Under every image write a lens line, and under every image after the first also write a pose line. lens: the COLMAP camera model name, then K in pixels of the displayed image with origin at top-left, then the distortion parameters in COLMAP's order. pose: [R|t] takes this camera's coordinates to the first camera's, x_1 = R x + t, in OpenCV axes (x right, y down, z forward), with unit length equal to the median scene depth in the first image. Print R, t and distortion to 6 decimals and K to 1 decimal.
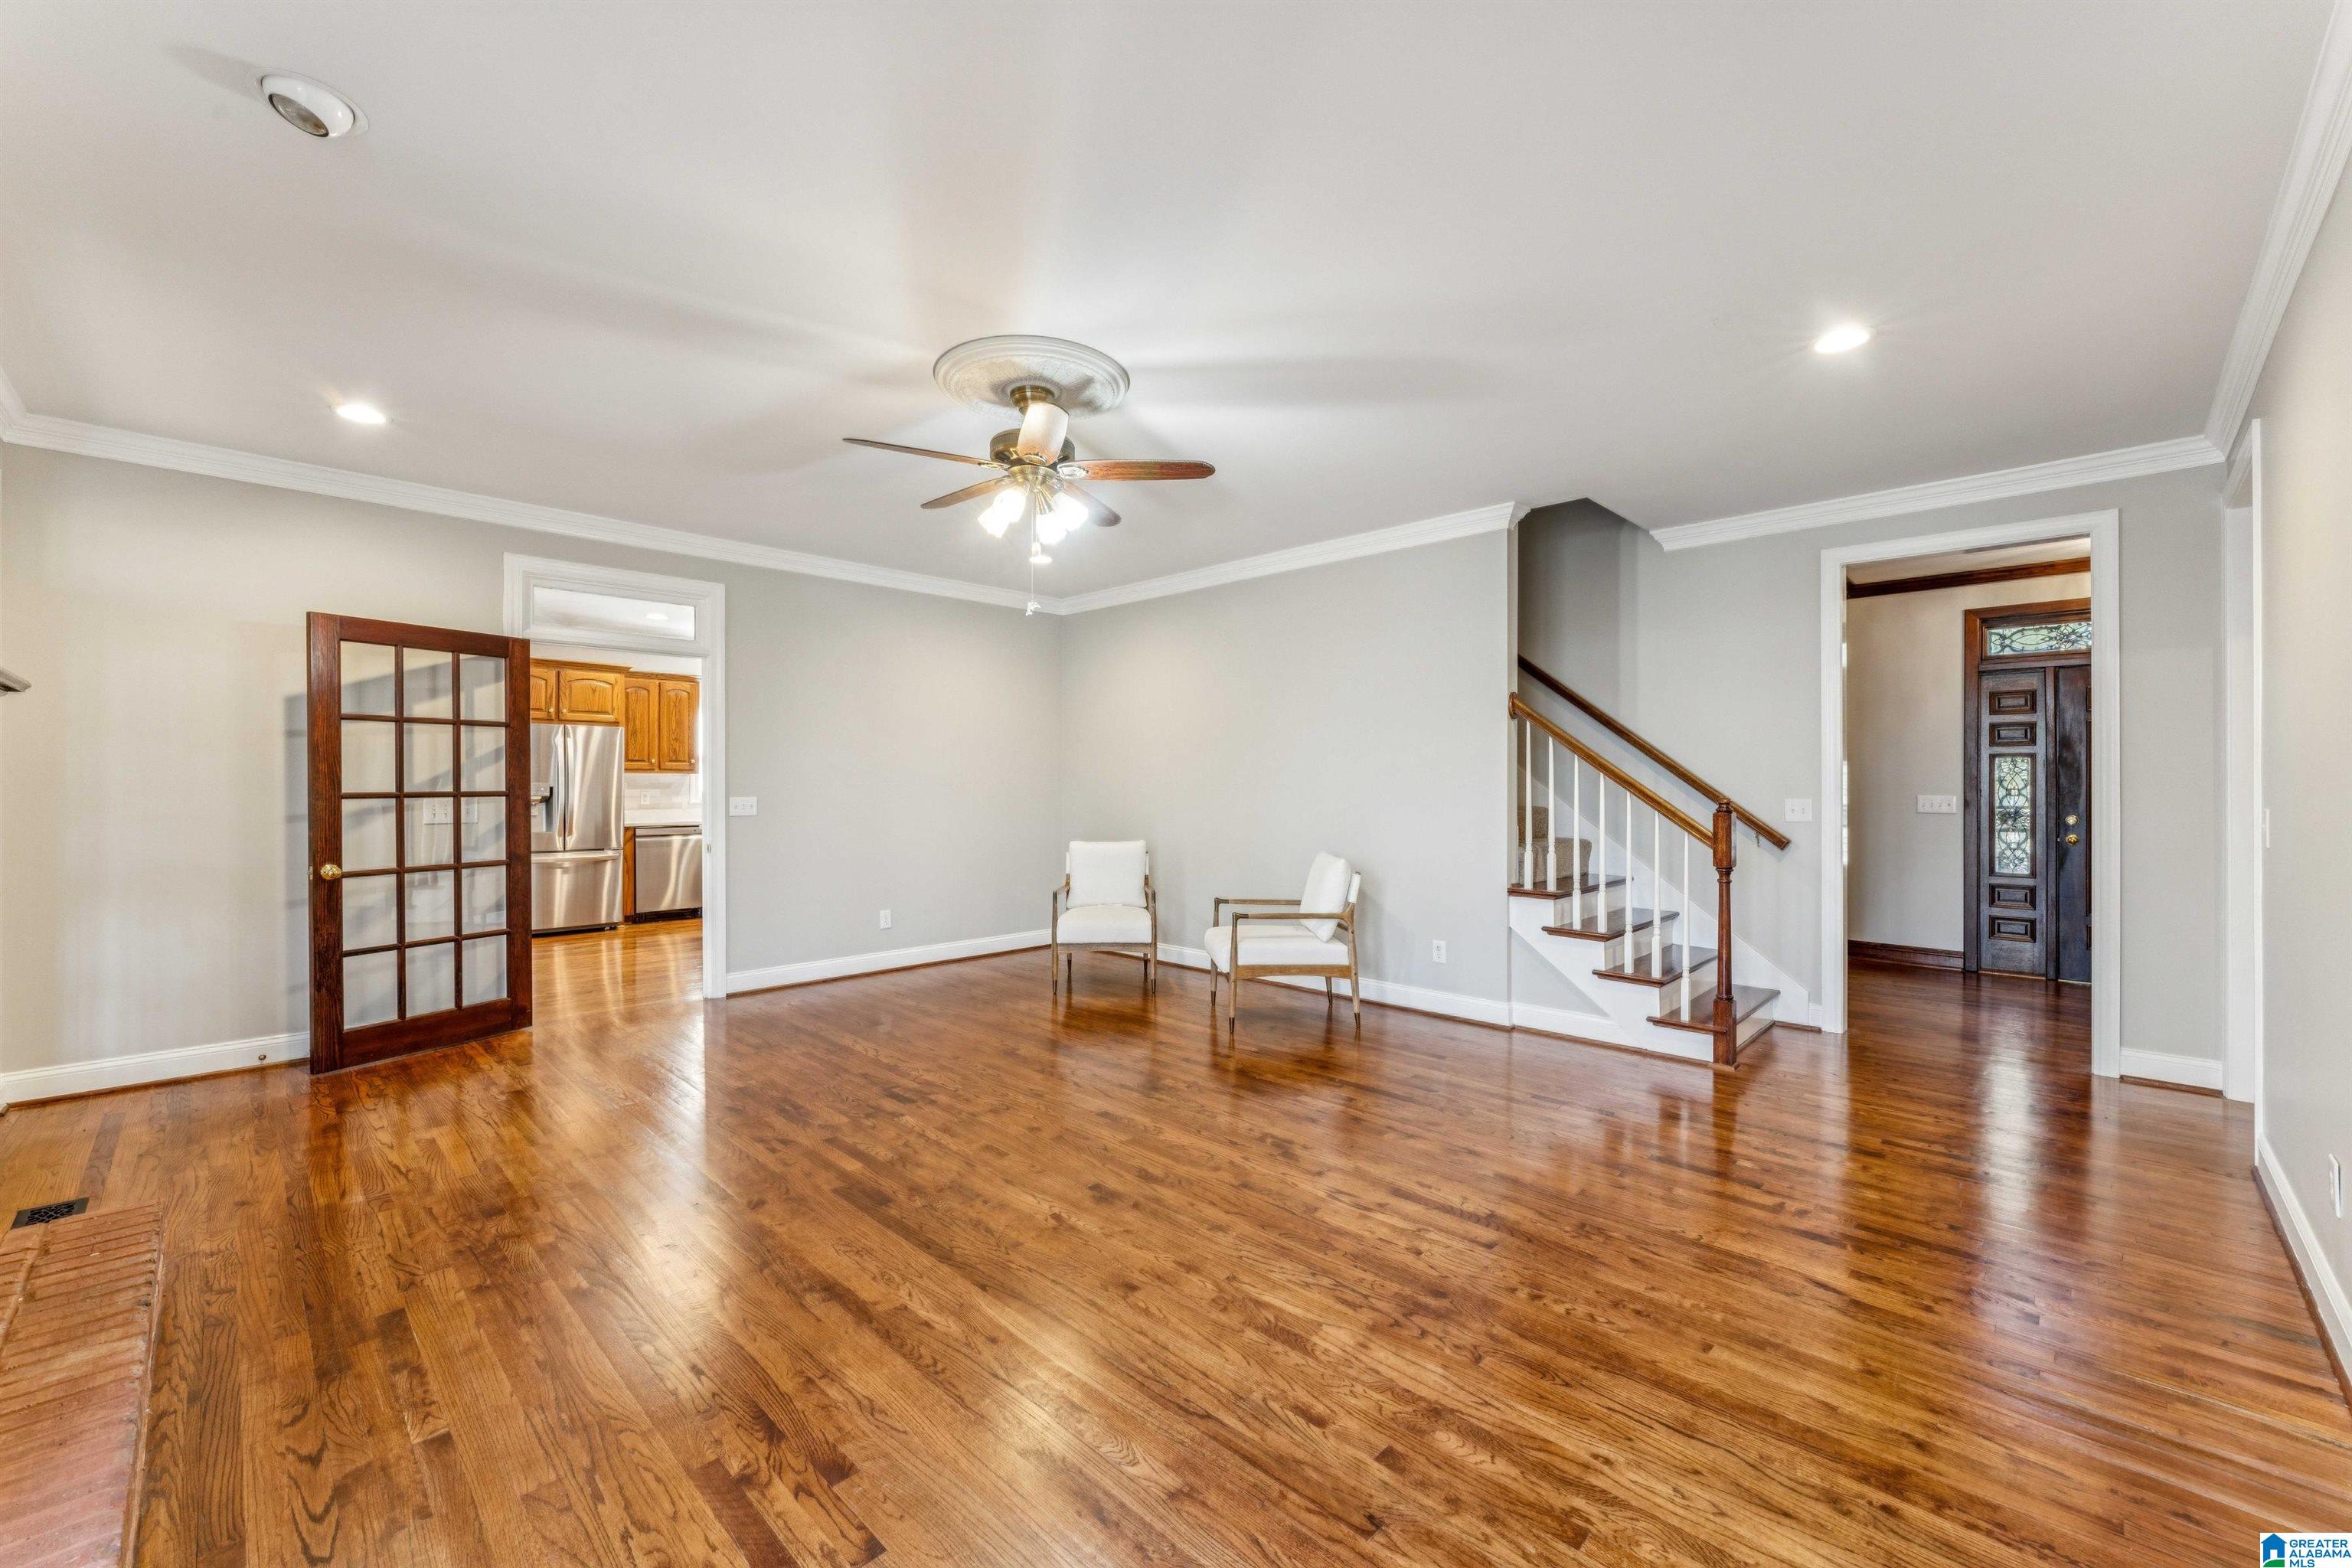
lens RADIAL K [[934.3, 0, 1167.2], [0, 934.3, 786.6], [0, 0, 1]] dist [-0.003579, -0.000476]
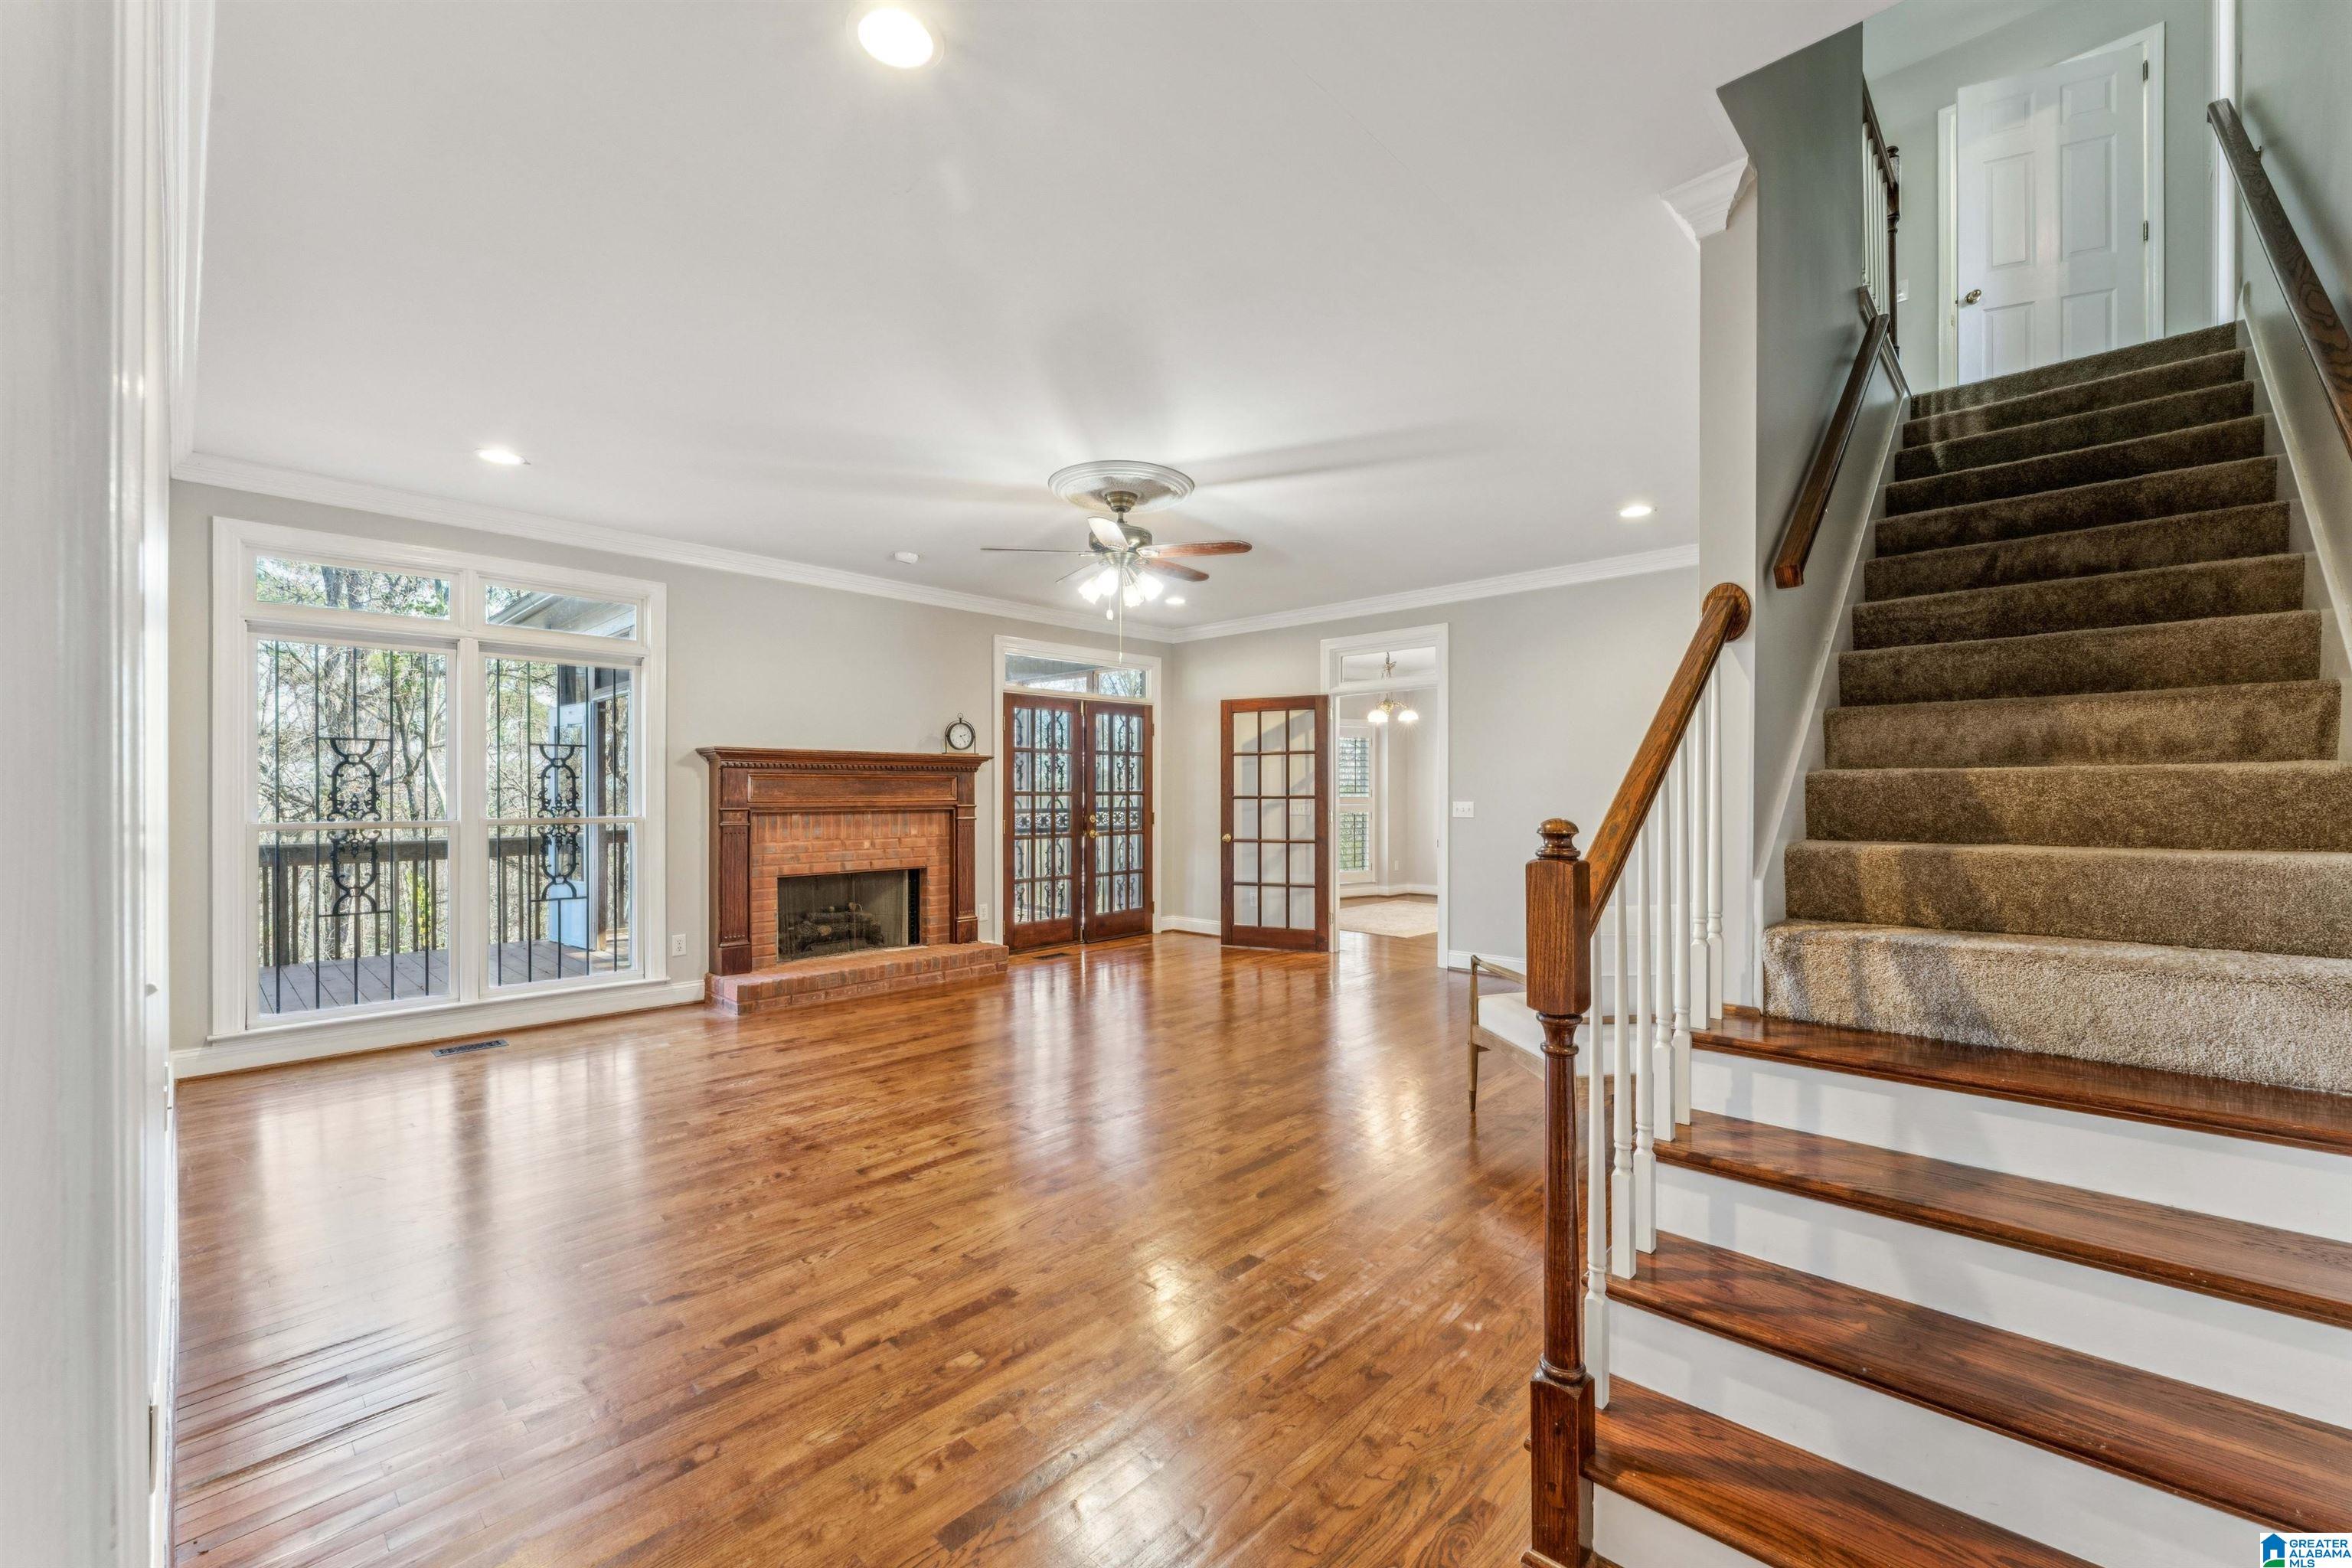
lens RADIAL K [[943.1, 0, 1174.5], [0, 943.1, 789.6], [0, 0, 1]] dist [0.000549, 0.000031]
pose [[0.021022, -0.003479, -0.999773, 1.264177], [0.000477, 0.999994, -0.003469, 0.001054], [0.999779, -0.000404, 0.021023, 1.105829]]
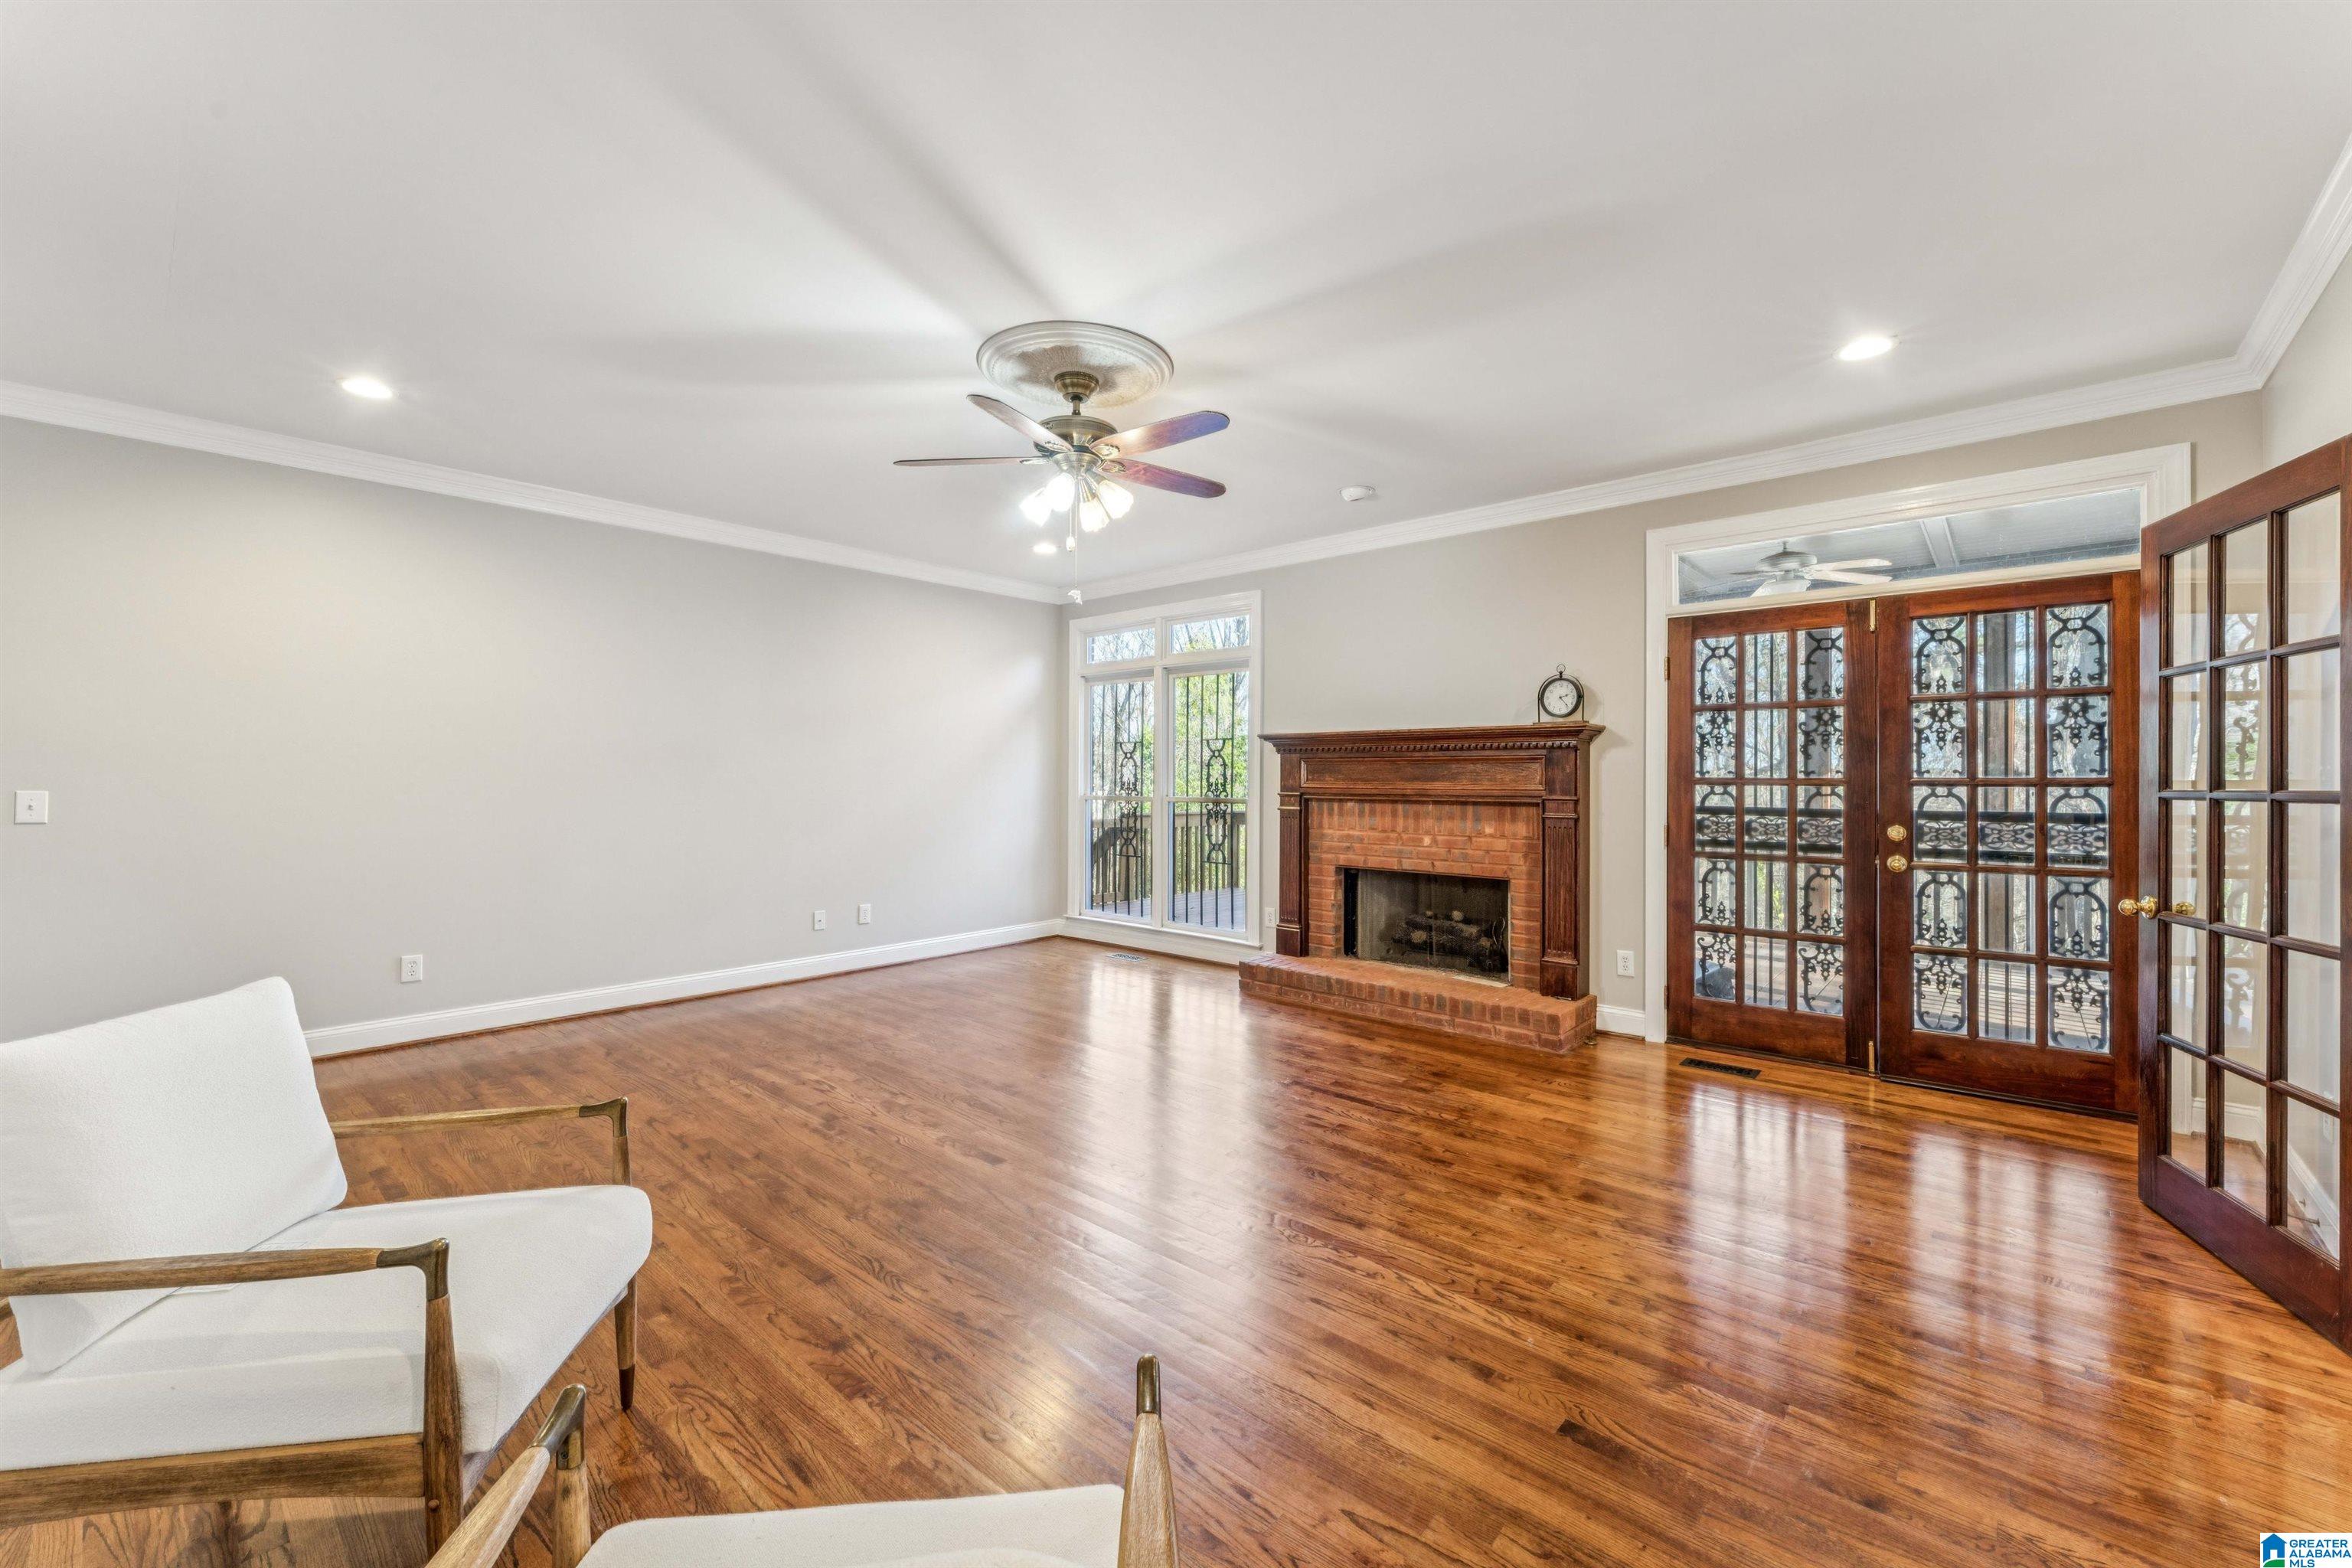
lens RADIAL K [[950.2, 0, 1184.3], [0, 950.2, 783.9], [0, 0, 1]] dist [-0.005911, -0.000231]
pose [[-0.998024, -0.002853, -0.062762, -0.209625], [-0.003411, 0.999956, 0.008787, -0.003012], [0.062734, 0.008984, -0.997990, 2.122130]]
